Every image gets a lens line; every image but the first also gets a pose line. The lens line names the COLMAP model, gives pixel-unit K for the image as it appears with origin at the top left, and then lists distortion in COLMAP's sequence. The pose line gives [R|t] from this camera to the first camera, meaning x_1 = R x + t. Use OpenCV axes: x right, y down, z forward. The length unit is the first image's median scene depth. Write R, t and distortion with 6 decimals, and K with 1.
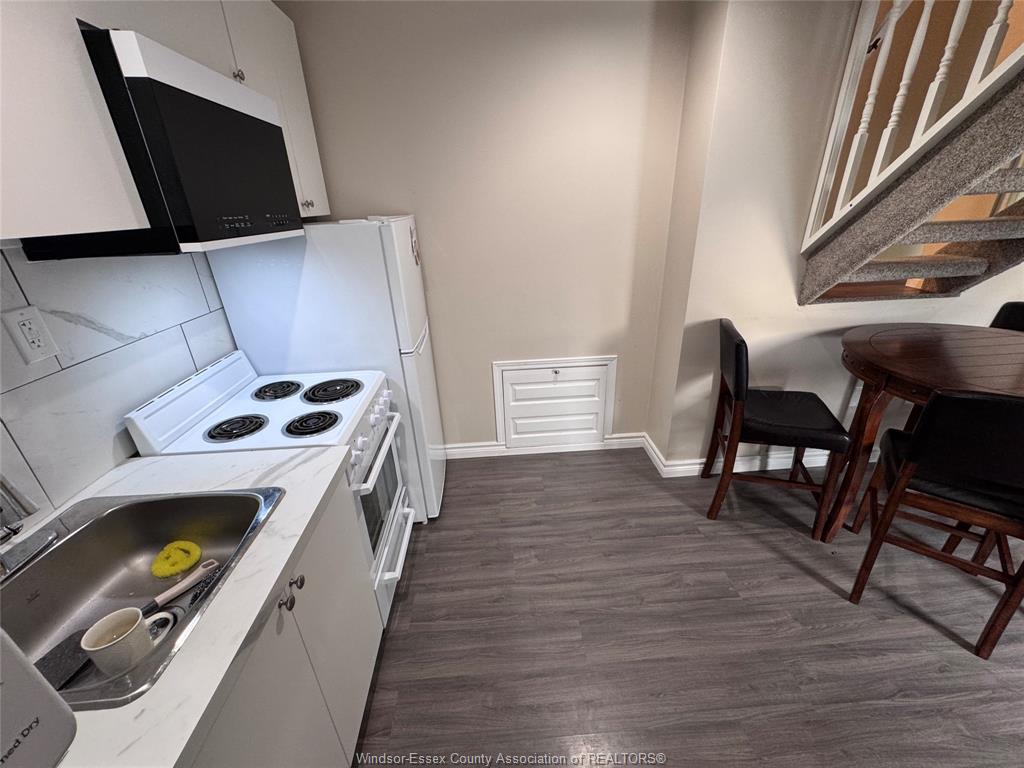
lens RADIAL K [[409.4, 0, 513.9], [0, 409.4, 382.9], [0, 0, 1]] dist [0.000435, -0.000175]
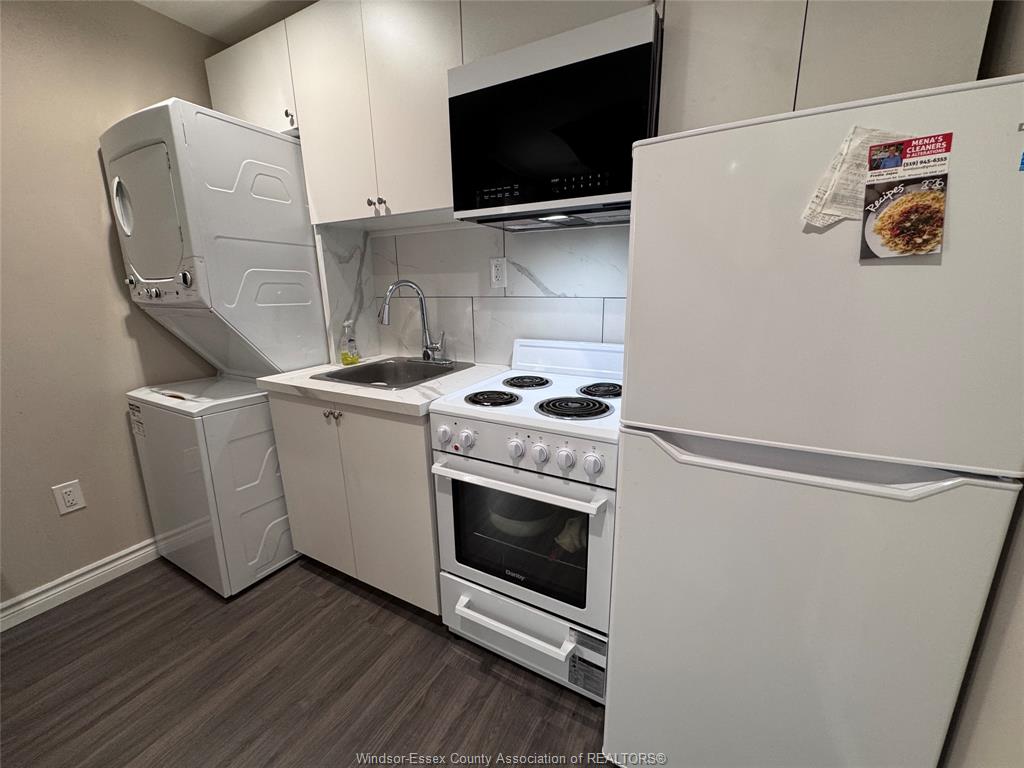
lens RADIAL K [[409.4, 0, 513.7], [0, 409.4, 383.0], [0, 0, 1]] dist [0.000435, -0.000175]
pose [[-0.531393, 0.239507, -0.812562, 0.215888], [-0.313425, 0.835546, 0.451252, -0.313477], [0.787011, 0.494470, -0.368936, 1.119503]]
